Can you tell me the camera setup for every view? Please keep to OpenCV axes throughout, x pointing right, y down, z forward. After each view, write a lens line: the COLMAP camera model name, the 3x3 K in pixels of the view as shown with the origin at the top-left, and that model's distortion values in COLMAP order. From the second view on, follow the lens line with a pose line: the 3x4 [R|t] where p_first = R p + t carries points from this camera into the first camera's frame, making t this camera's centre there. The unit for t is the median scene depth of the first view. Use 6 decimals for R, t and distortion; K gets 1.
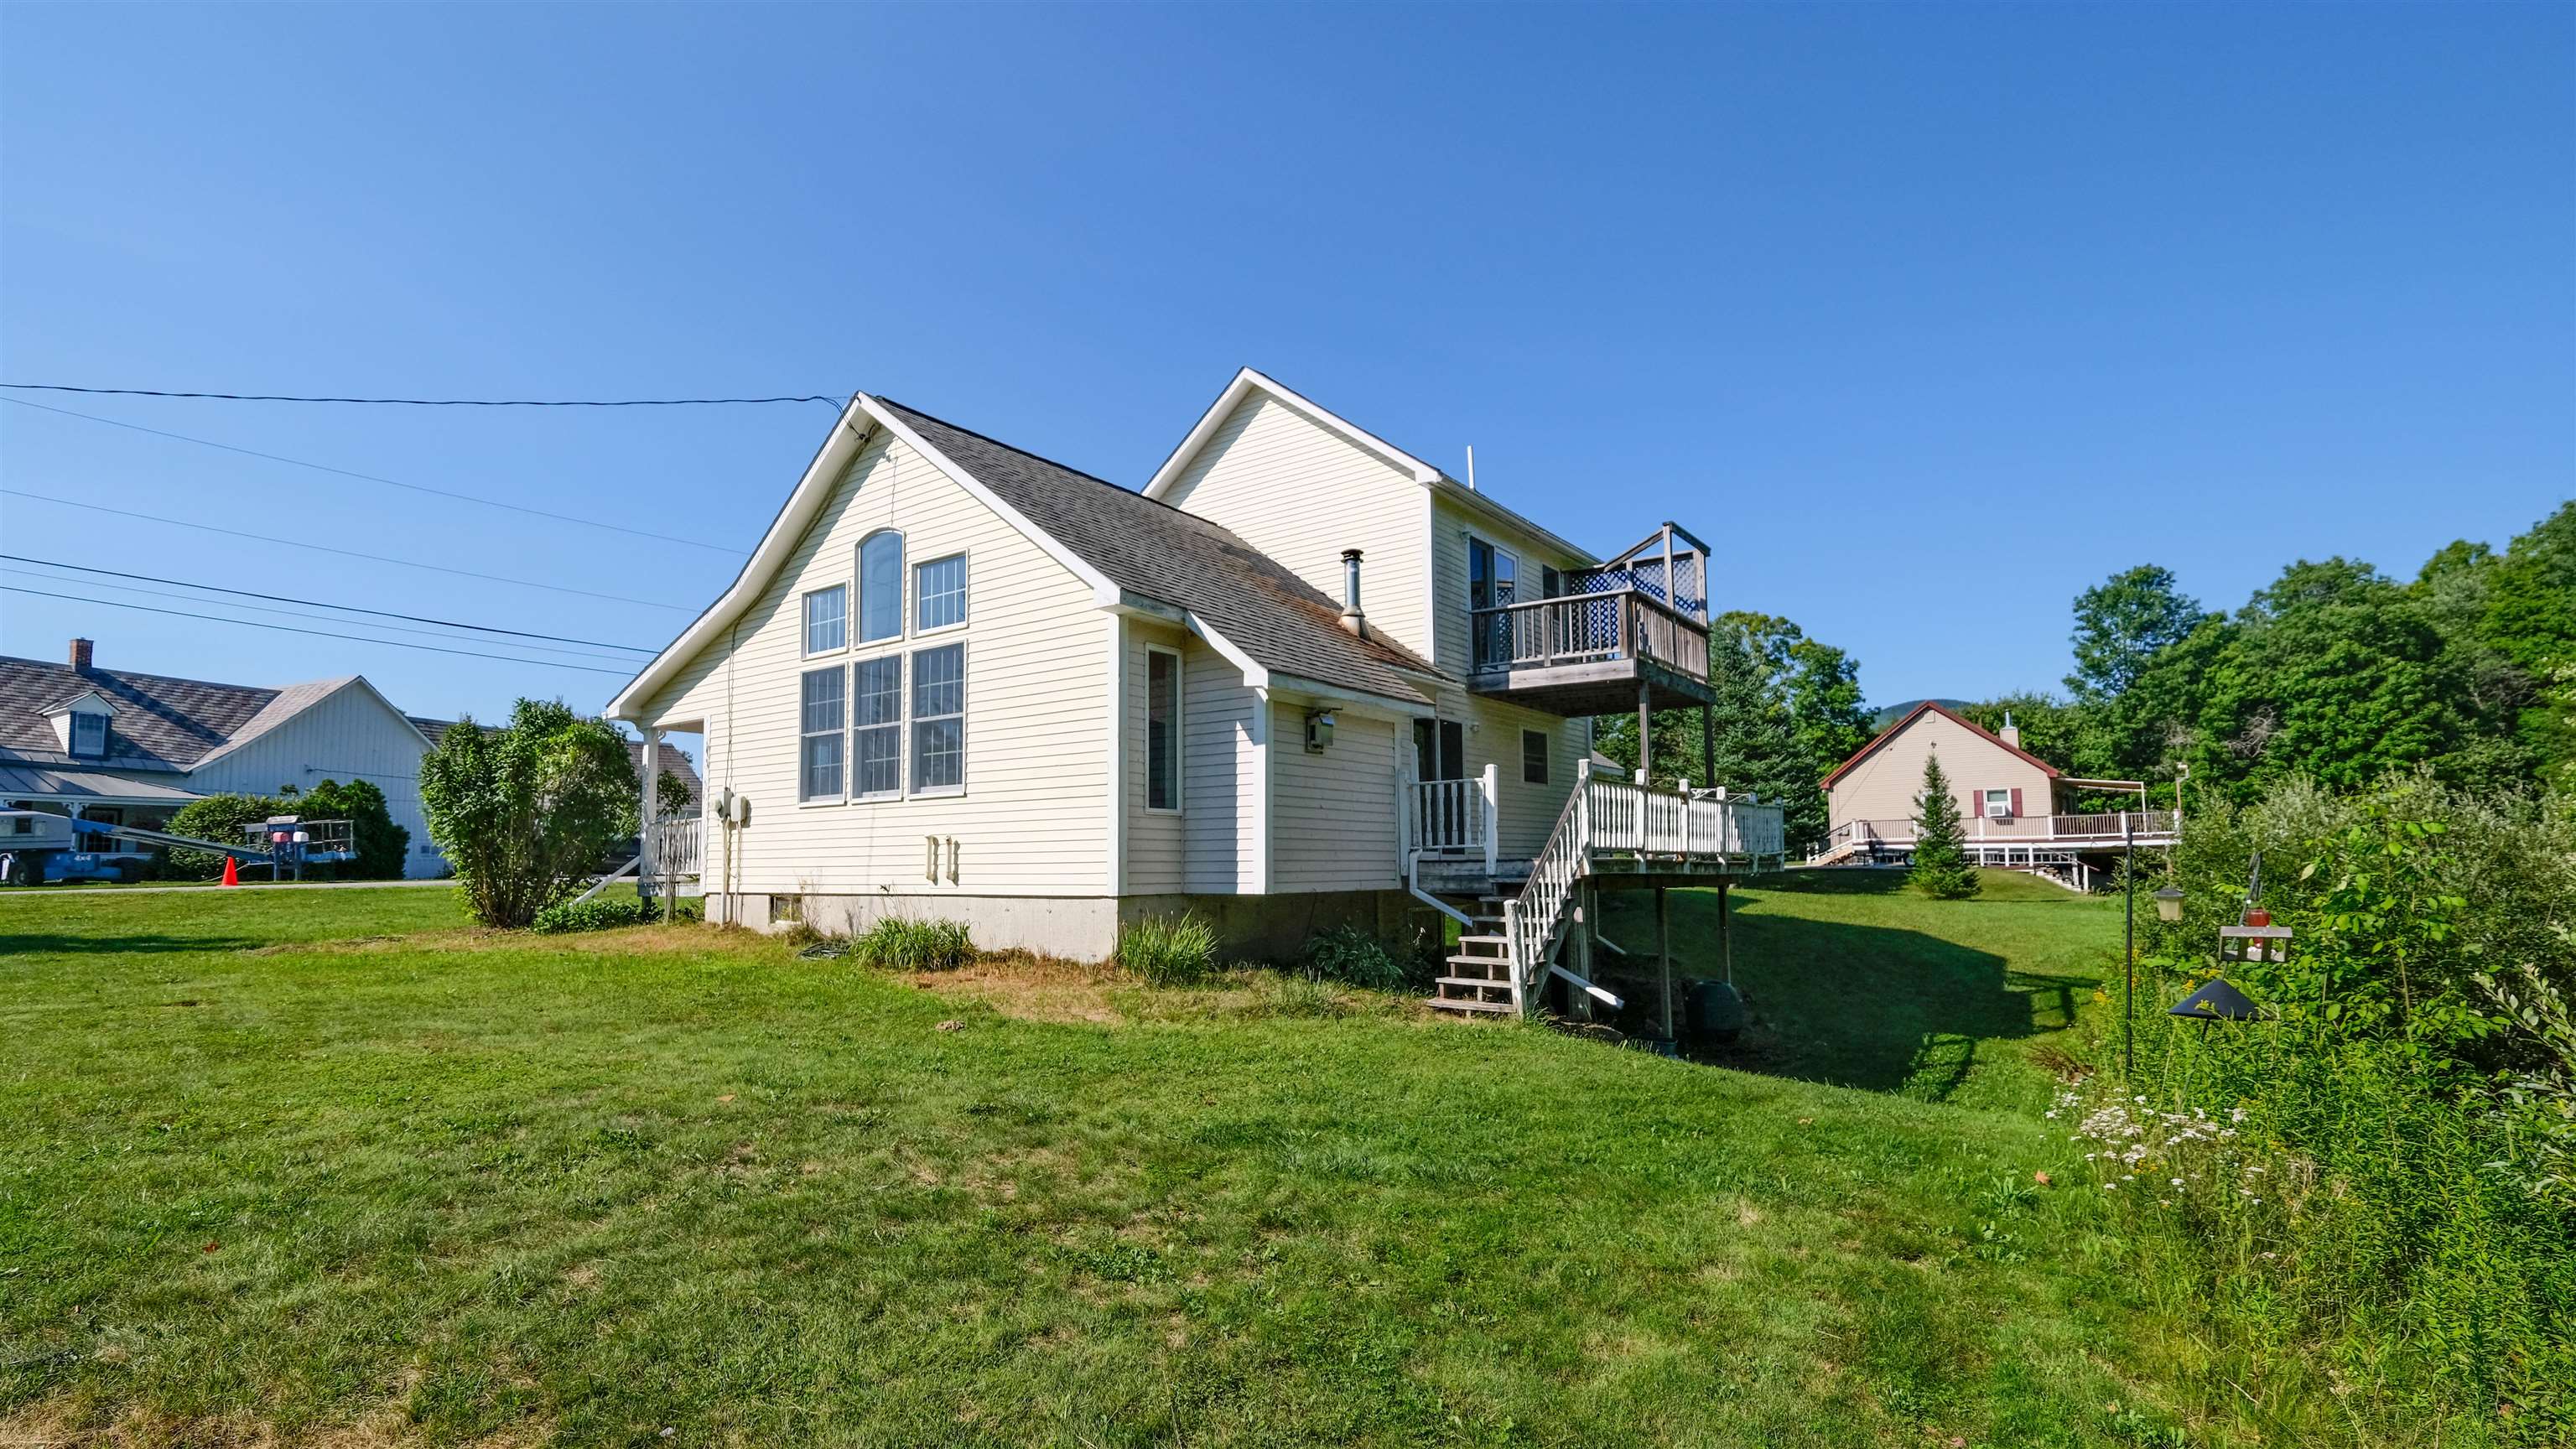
lens RADIAL K [[1123.9, 0, 1323.5], [0, 1123.9, 790.5], [0, 0, 1]] dist [-0.002965, 0.000030]
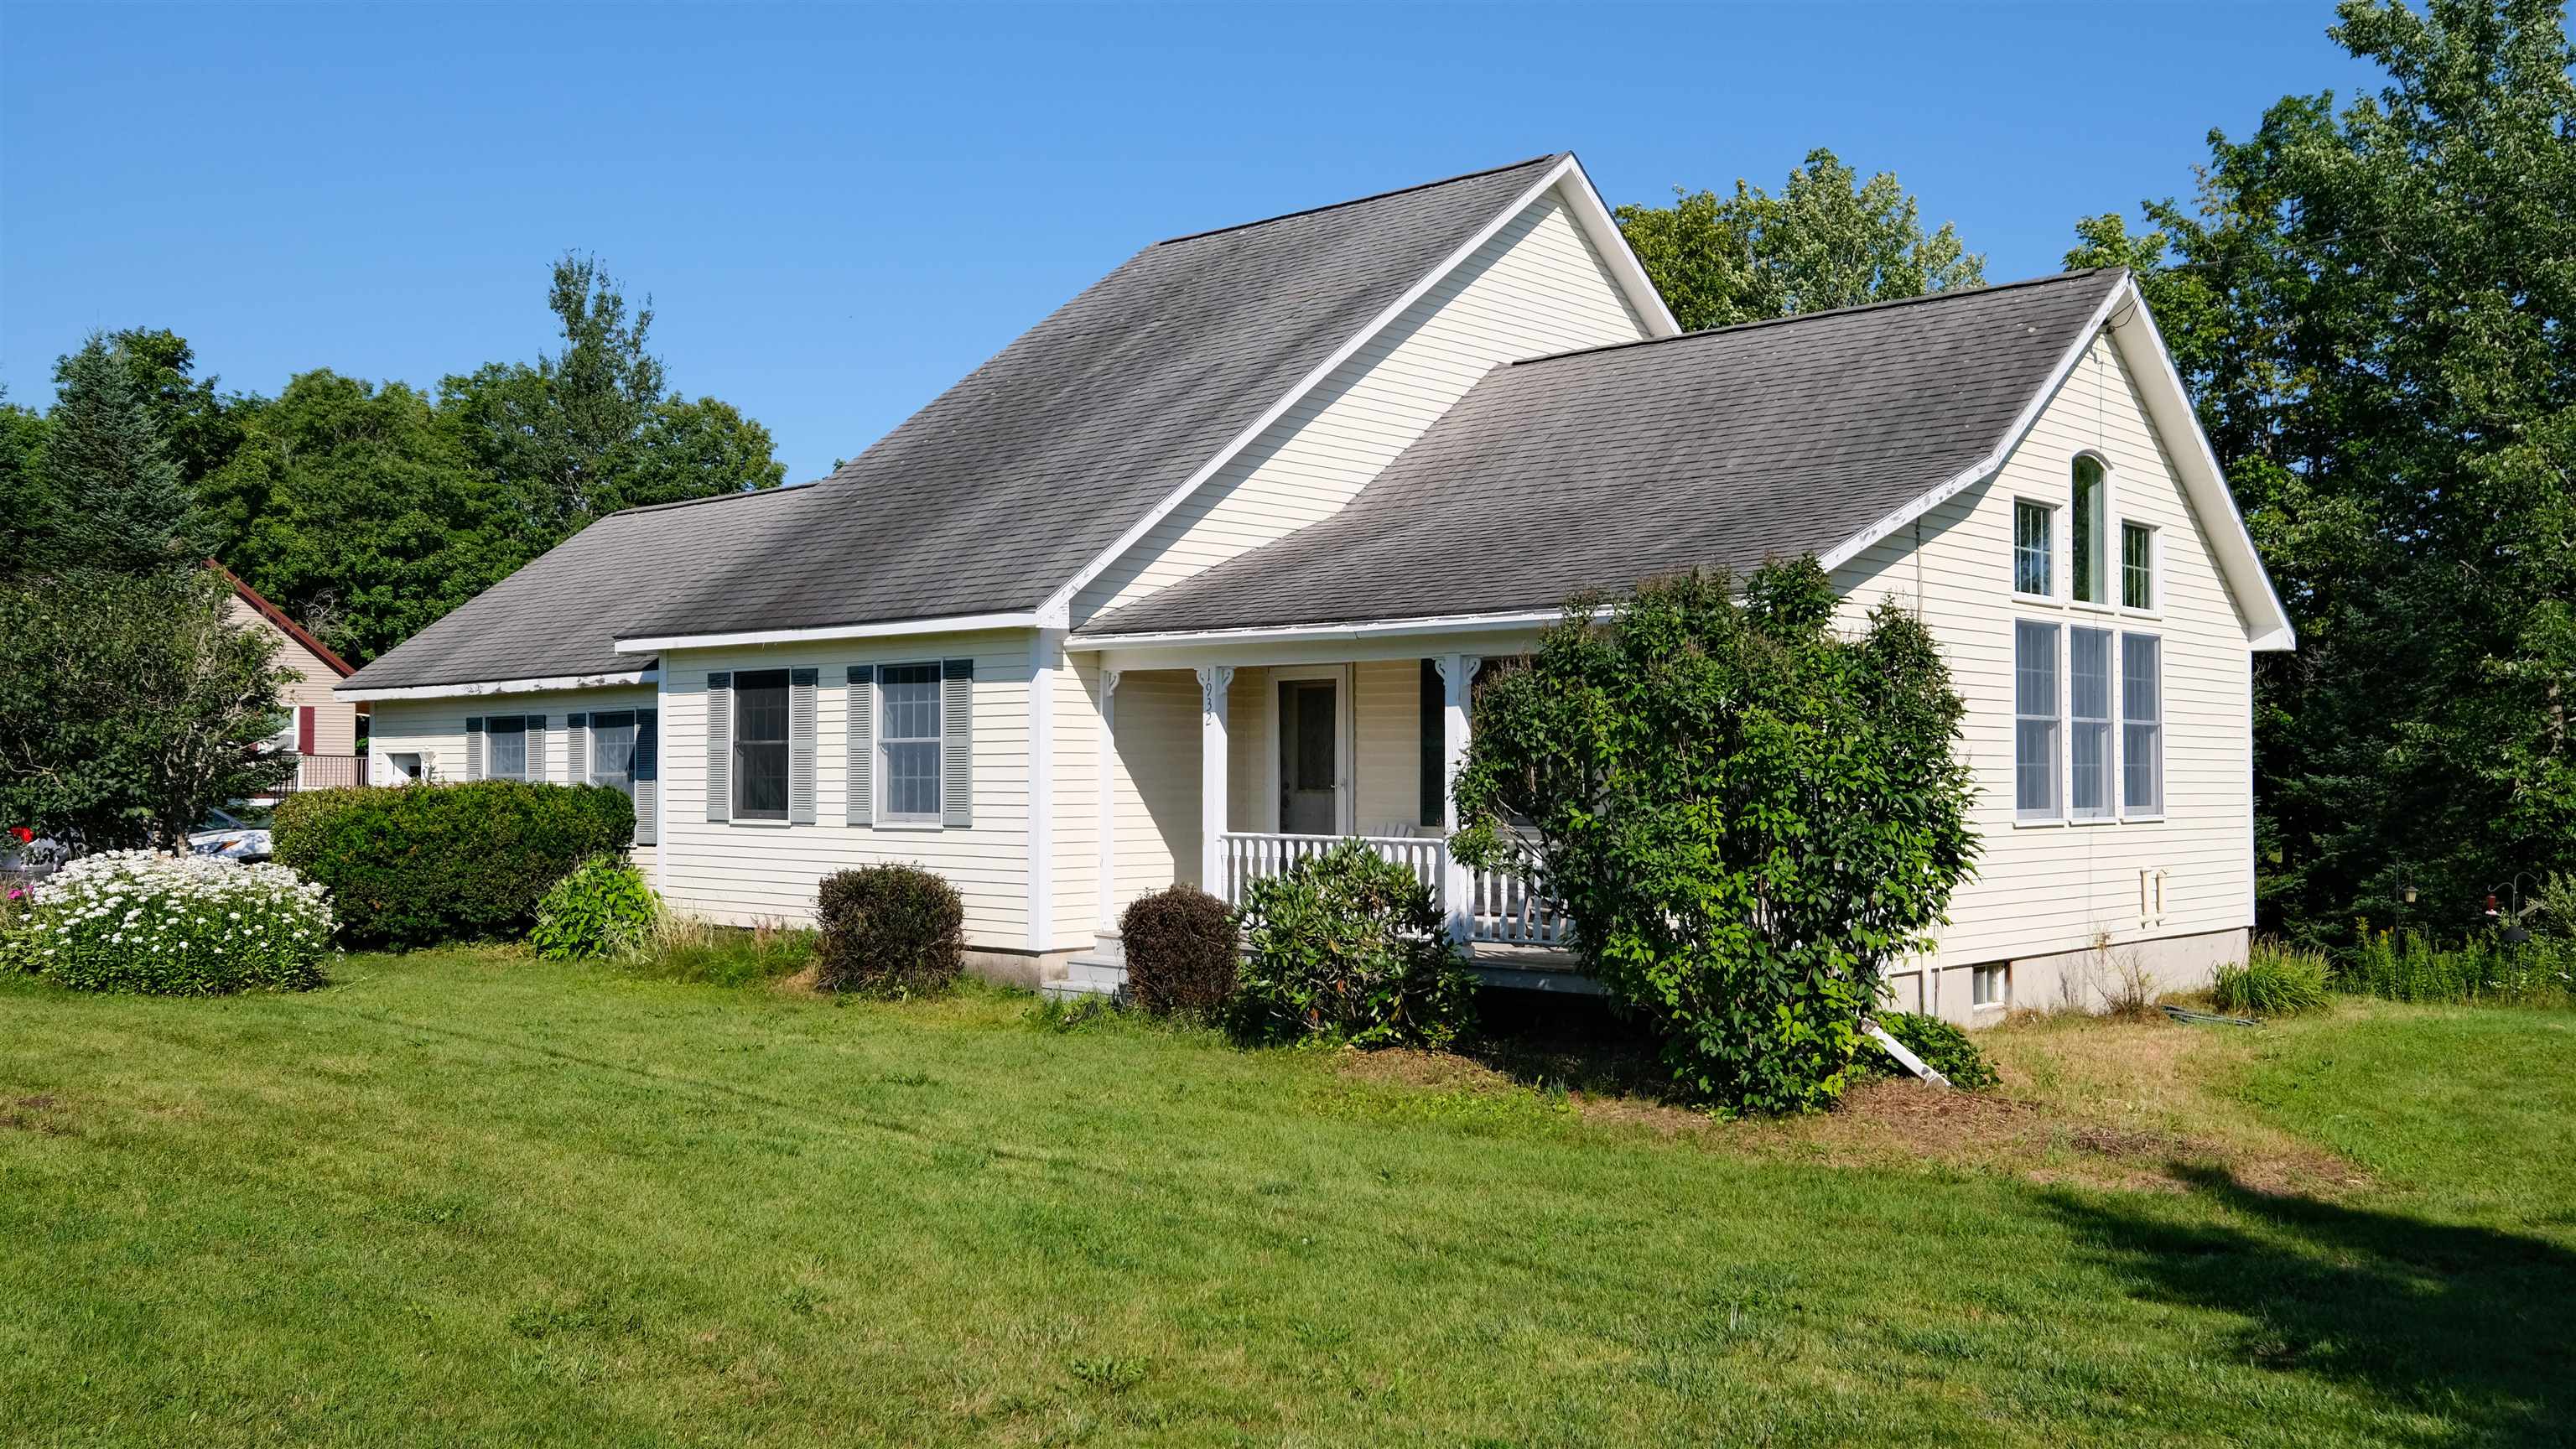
lens RADIAL K [[2136.4, 0, 1288.0], [0, 2136.4, 724.5], [0, 0, 1]] dist [0.002967, 0.002276]
pose [[0.159965, 0.037466, 0.986411, -0.482656], [-0.064962, 0.997513, -0.027353, 0.004695], [-0.984983, -0.059704, 0.162001, 0.334127]]
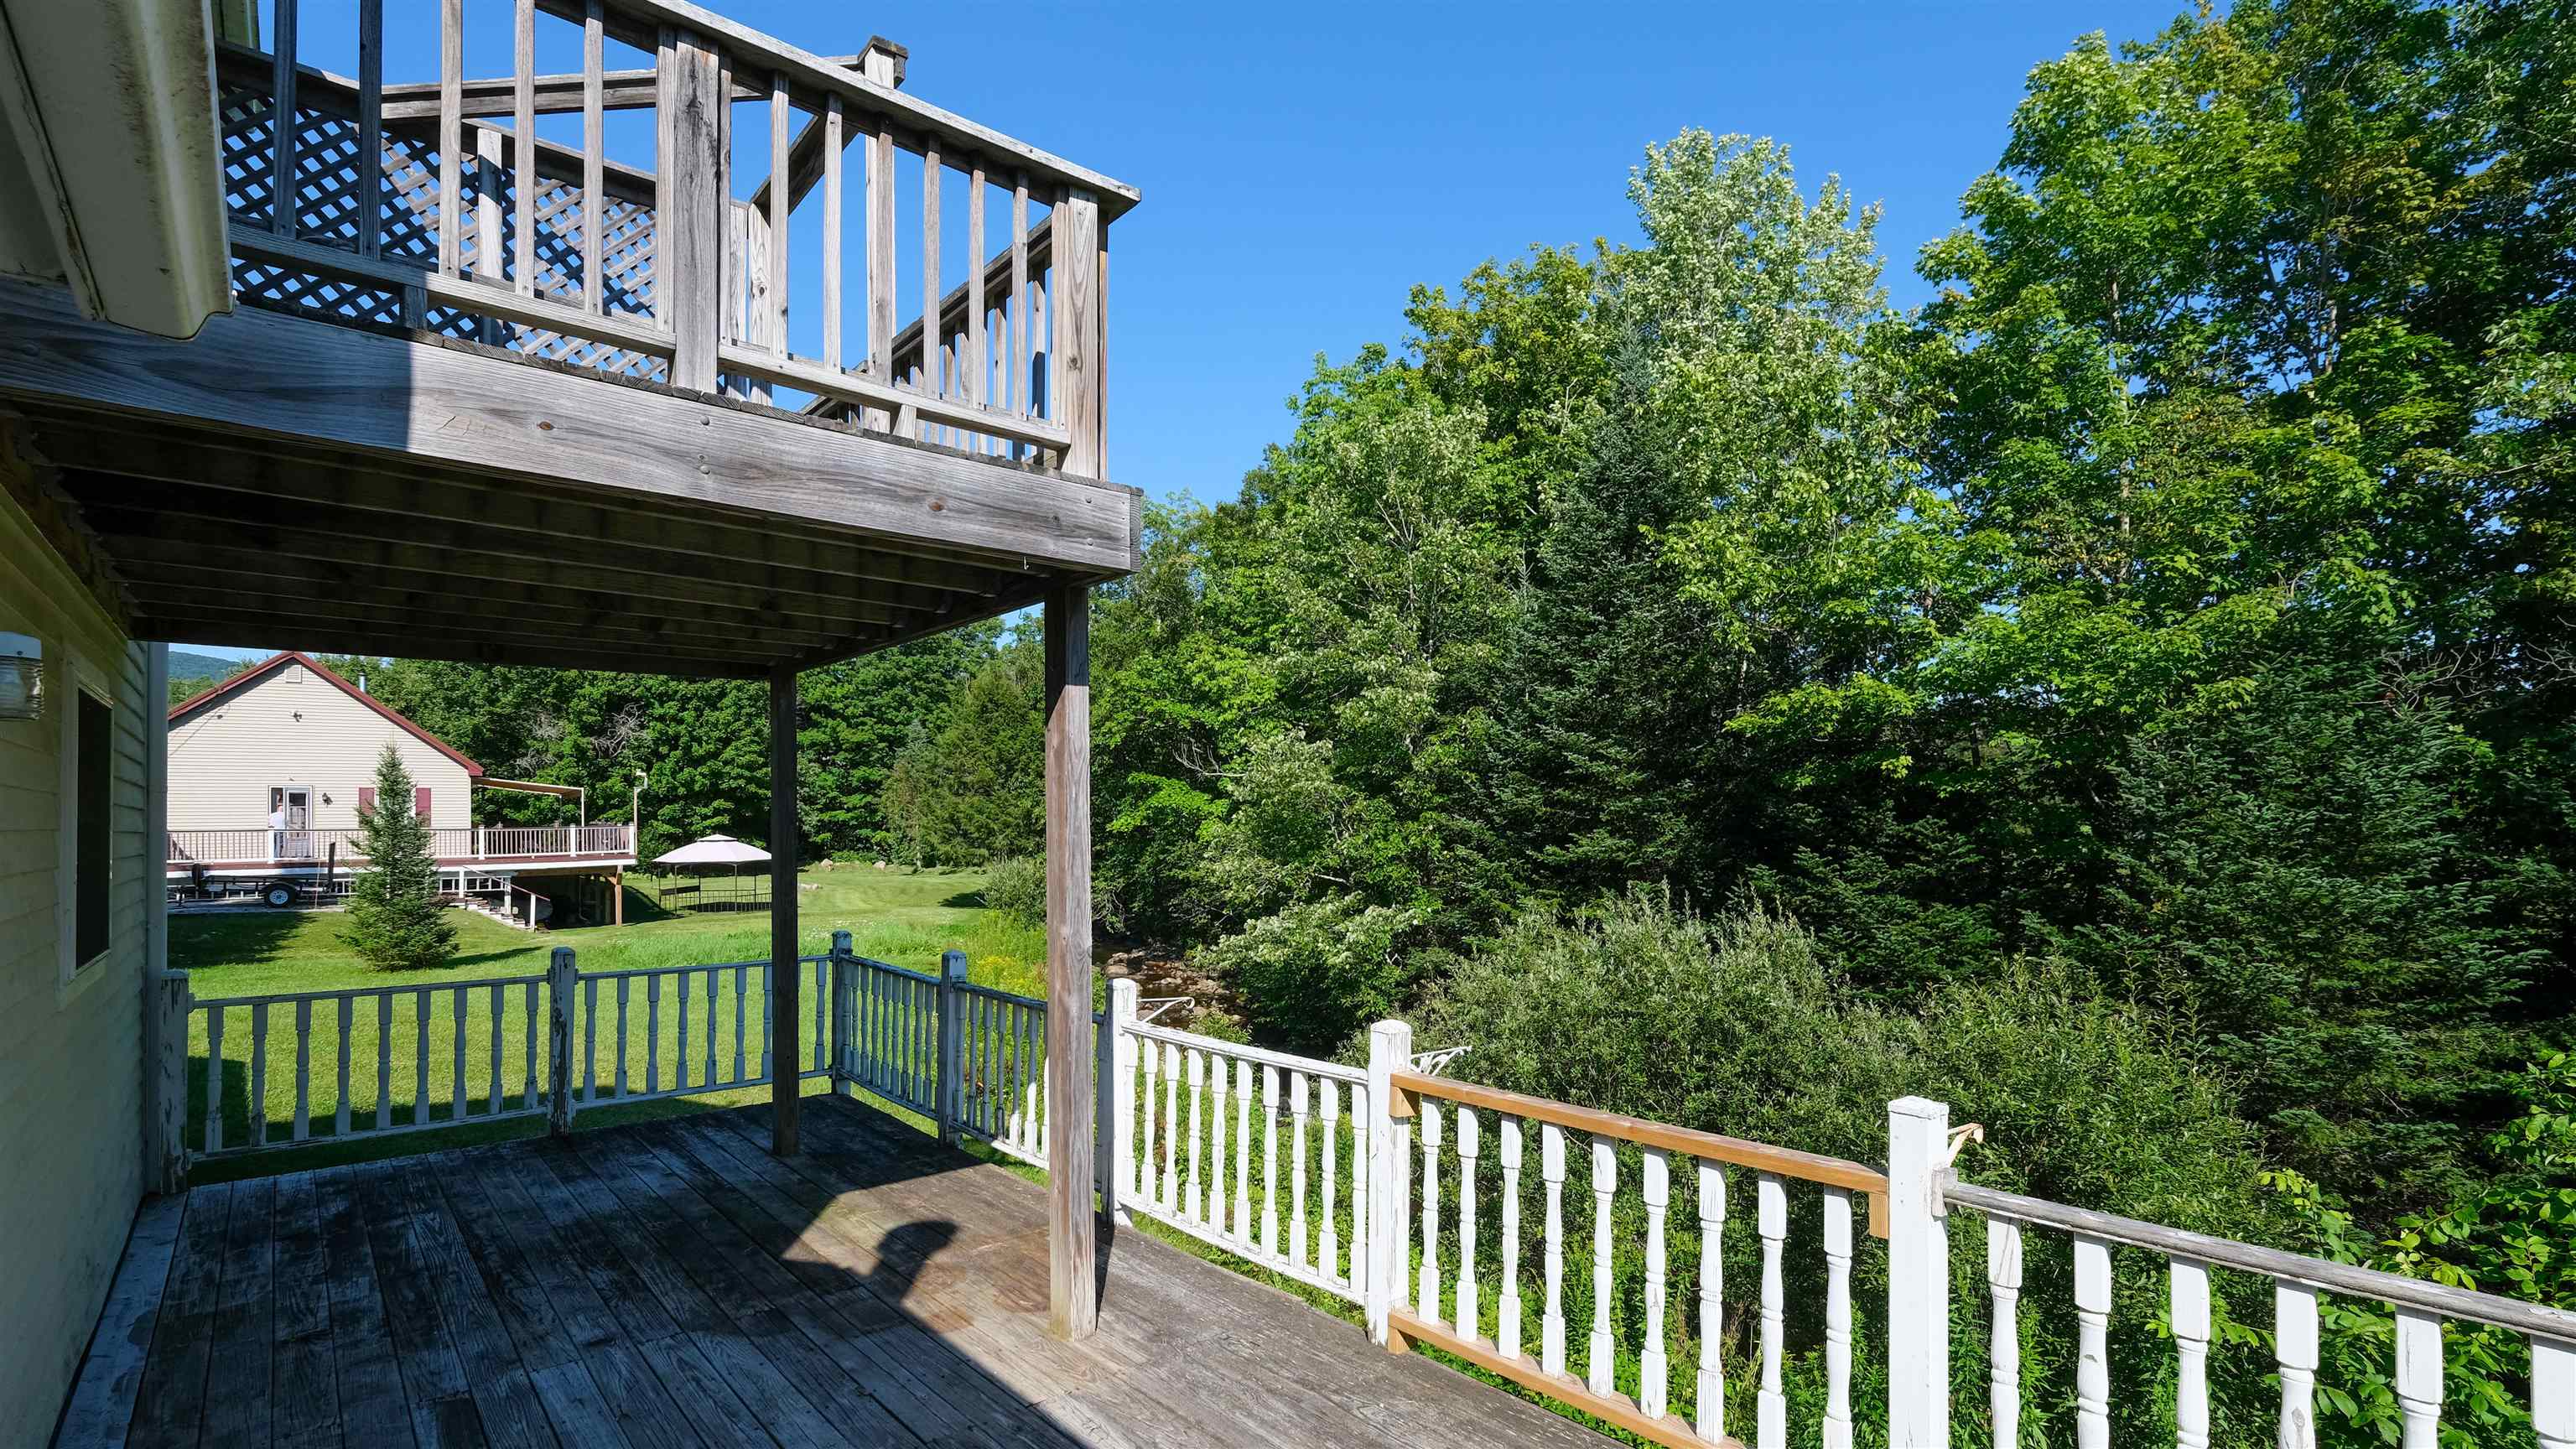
lens RADIAL K [[1206.1, 0, 1287.8], [0, 1206.1, 802.2], [0, 0, 1]] dist [-0.003093, 0.000984]
pose [[0.270569, 0.025542, 0.962362, 0.013855], [-0.053952, 0.998479, -0.011332, -0.016008], [-0.961188, -0.048855, 0.271535, 0.273669]]
